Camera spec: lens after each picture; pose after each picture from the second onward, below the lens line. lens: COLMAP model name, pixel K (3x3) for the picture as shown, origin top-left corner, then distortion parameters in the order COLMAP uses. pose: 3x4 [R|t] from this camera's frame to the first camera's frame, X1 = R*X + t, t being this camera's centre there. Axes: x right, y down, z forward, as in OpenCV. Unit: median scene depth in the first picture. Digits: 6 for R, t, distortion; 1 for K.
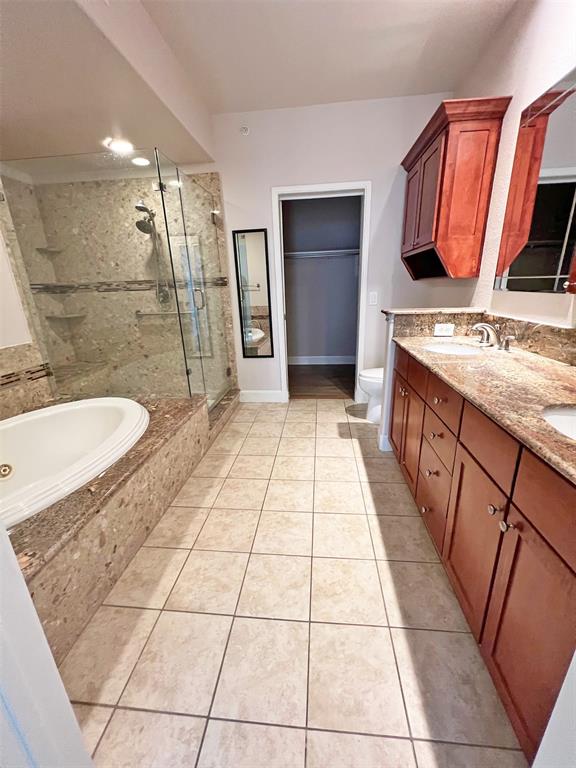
lens RADIAL K [[306.4, 0, 288.0], [0, 306.4, 384.0], [0, 0, 1]] dist [-0.006208, -0.000118]
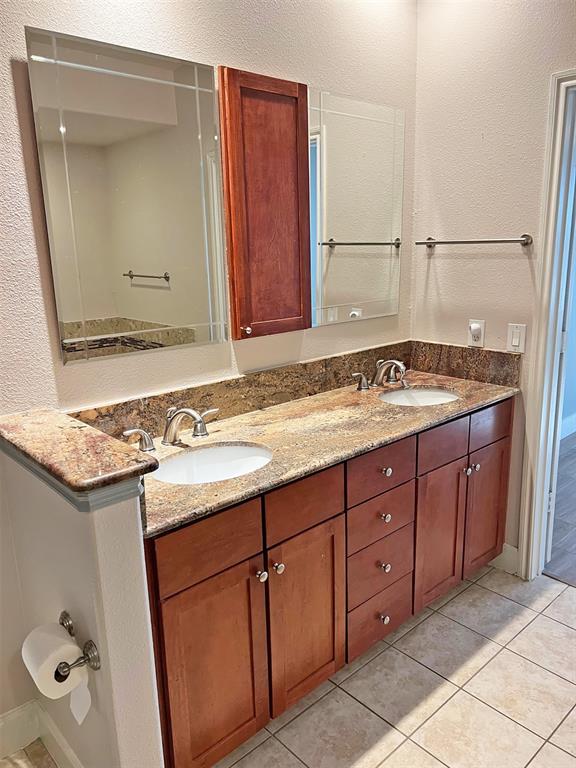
lens RADIAL K [[573.2, 0, 288.0], [0, 573.2, 384.0], [0, 0, 1]] dist [0.064576, -0.079470]
pose [[-0.737855, -0.104462, 0.666826, -0.222292], [0.261141, 0.866829, 0.424750, -0.648812], [-0.622394, 0.487540, -0.612315, 1.510404]]
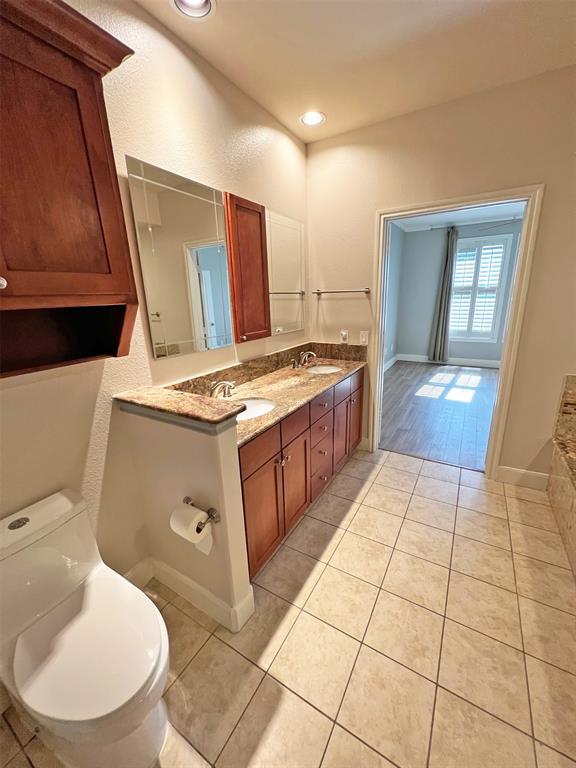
lens RADIAL K [[306.4, 0, 288.0], [0, 306.4, 384.0], [0, 0, 1]] dist [-0.006208, -0.000118]
pose [[-0.901985, -0.058205, 0.427826, -0.005629], [0.191721, 0.833837, 0.517647, -0.690199], [-0.386867, 0.548933, -0.740950, 1.684858]]
